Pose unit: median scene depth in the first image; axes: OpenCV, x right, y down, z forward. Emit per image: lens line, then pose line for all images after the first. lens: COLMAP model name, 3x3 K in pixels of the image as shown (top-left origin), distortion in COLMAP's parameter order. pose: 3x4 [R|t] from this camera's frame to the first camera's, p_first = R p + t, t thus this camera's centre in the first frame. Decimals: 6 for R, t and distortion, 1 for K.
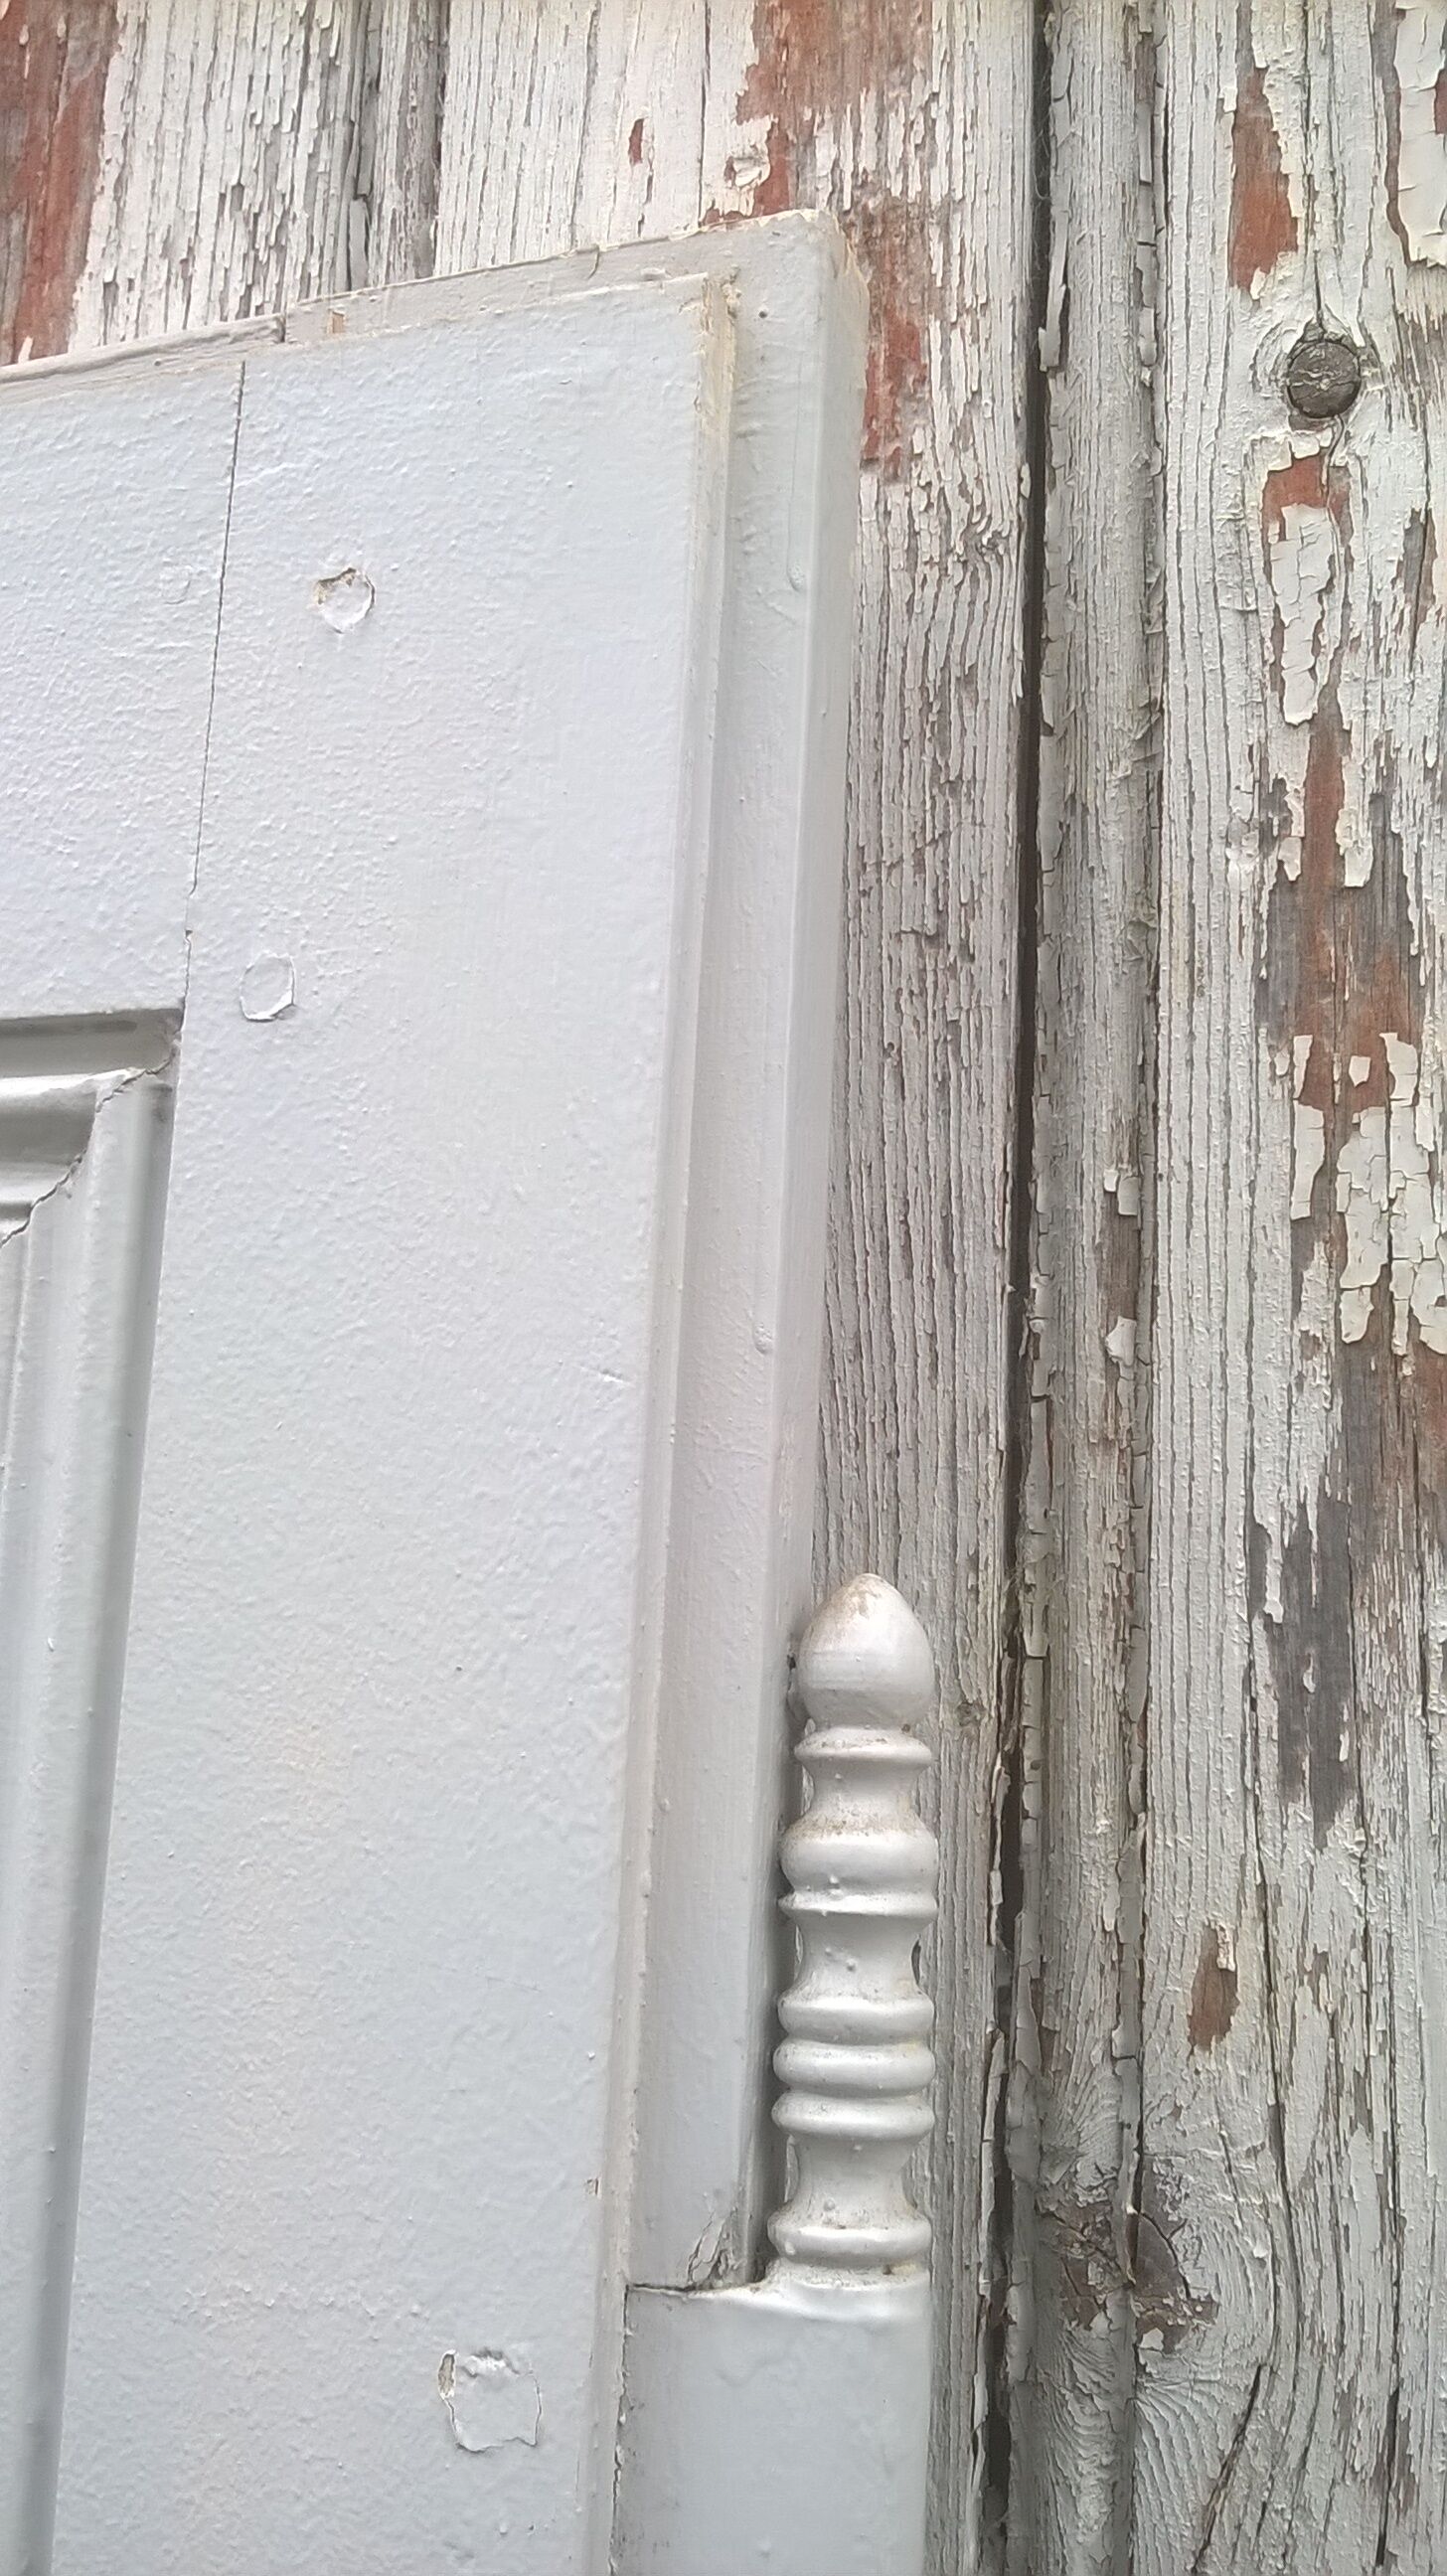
lens RADIAL K [[2318.7, 0, 728.5], [0, 2318.7, 1265.0], [0, 0, 1]] dist [0.053671, -0.209877]
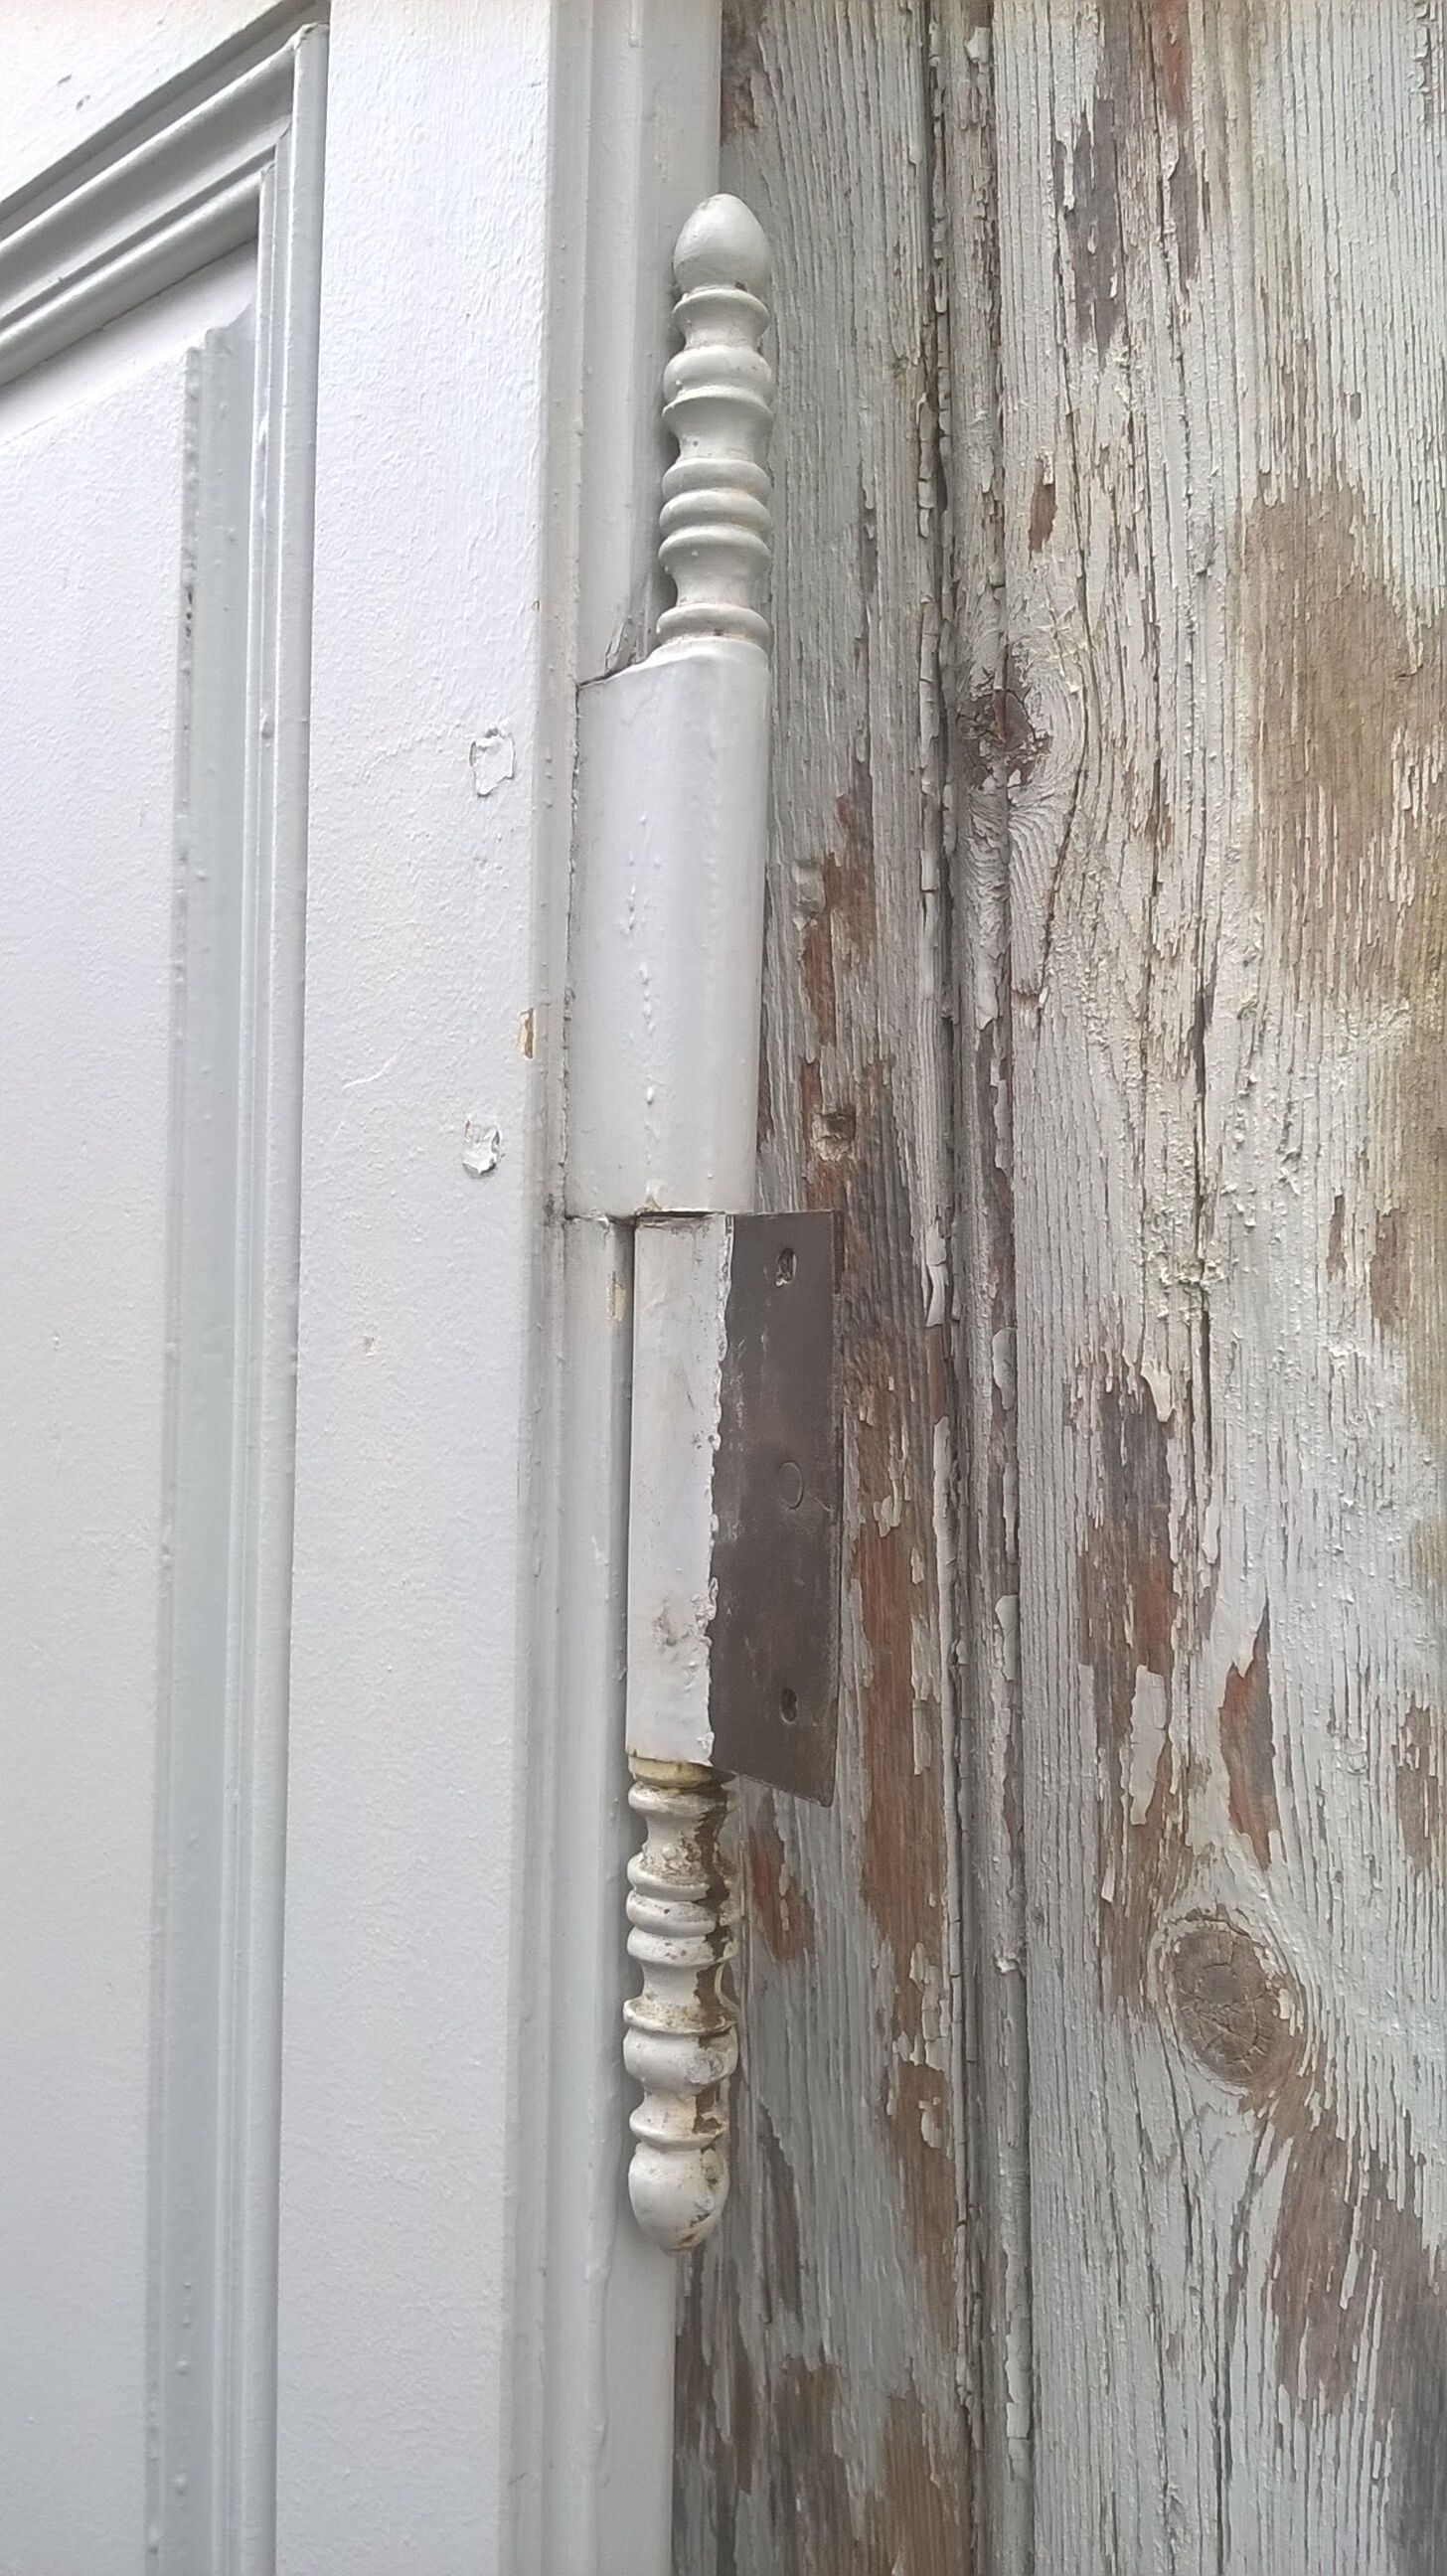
lens RADIAL K [[2318.7, 0, 706.9], [0, 2318.7, 1300.1], [0, 0, 1]] dist [0.053671, -0.209877]
pose [[0.900664, -0.032217, -0.433320, 0.612739], [0.089775, 0.989528, 0.113028, 0.609690], [0.425140, -0.140702, 0.894125, -0.336434]]
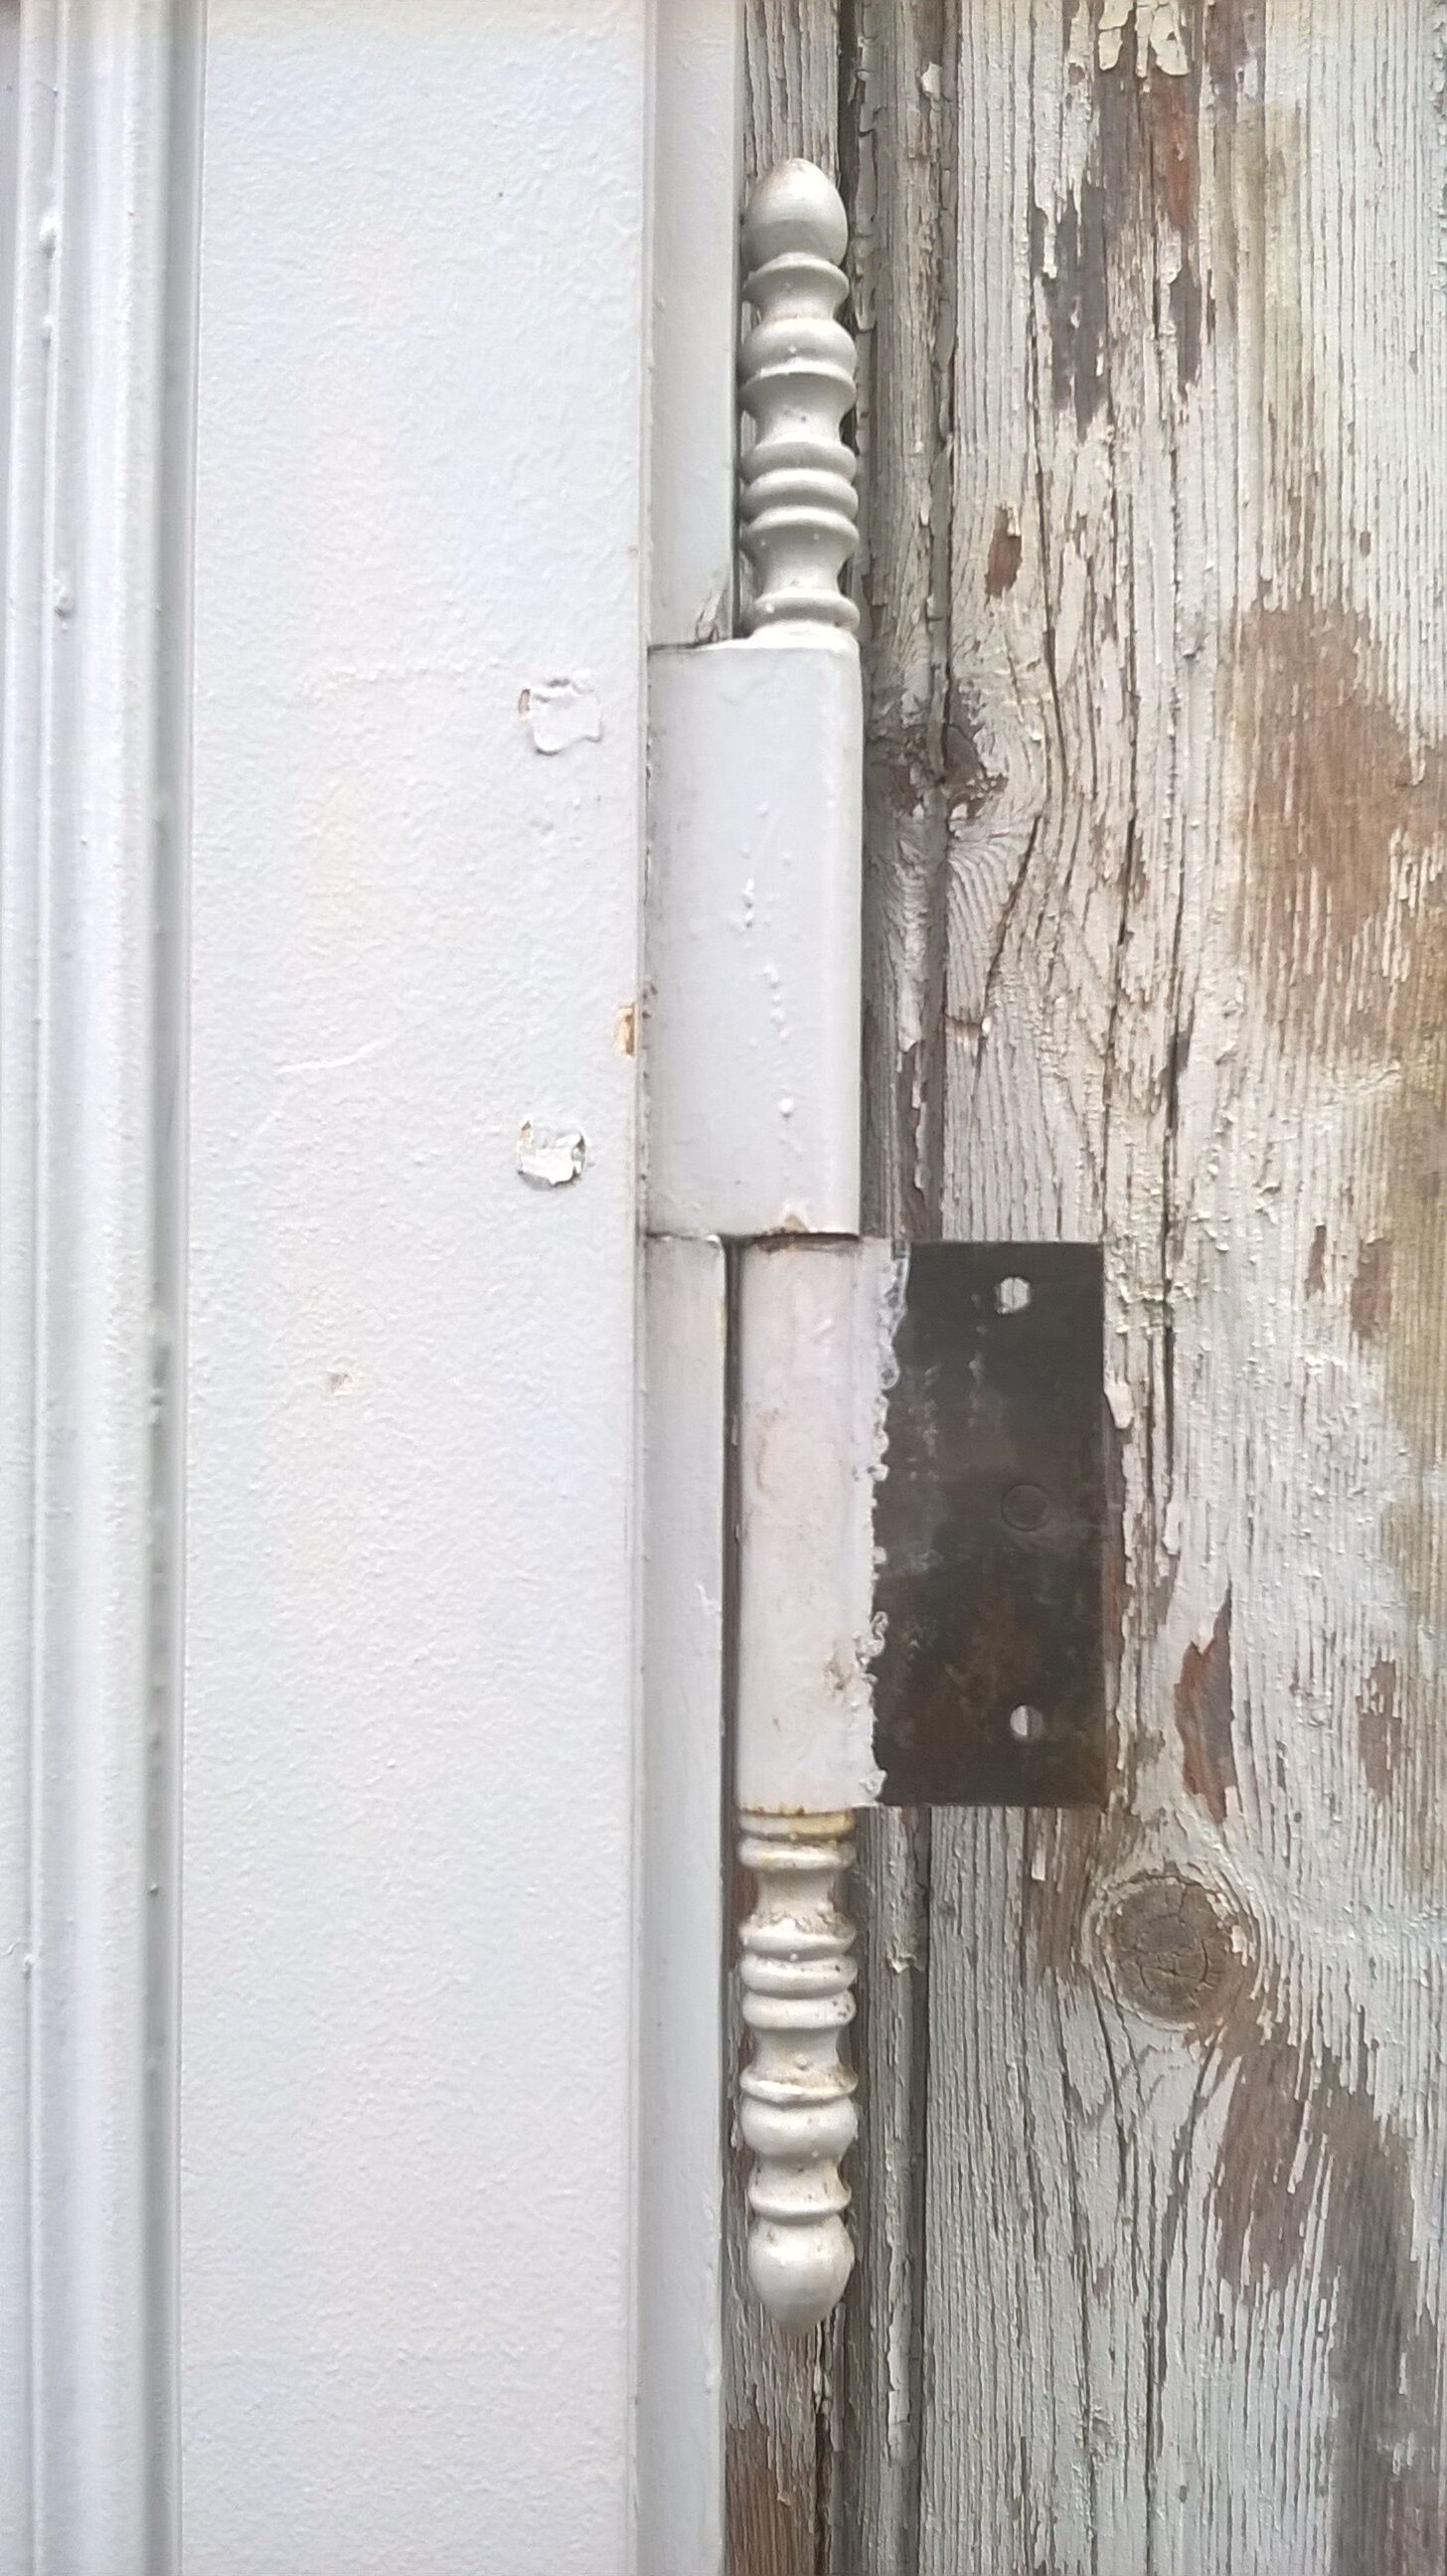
lens RADIAL K [[2318.7, 0, 720.6], [0, 2318.7, 1302.9], [0, 0, 1]] dist [0.053671, -0.209877]
pose [[0.959914, -0.040196, 0.277396, -0.361738], [-0.003740, 0.987739, 0.156071, 0.551031], [-0.280268, -0.150853, 0.947994, -0.332662]]
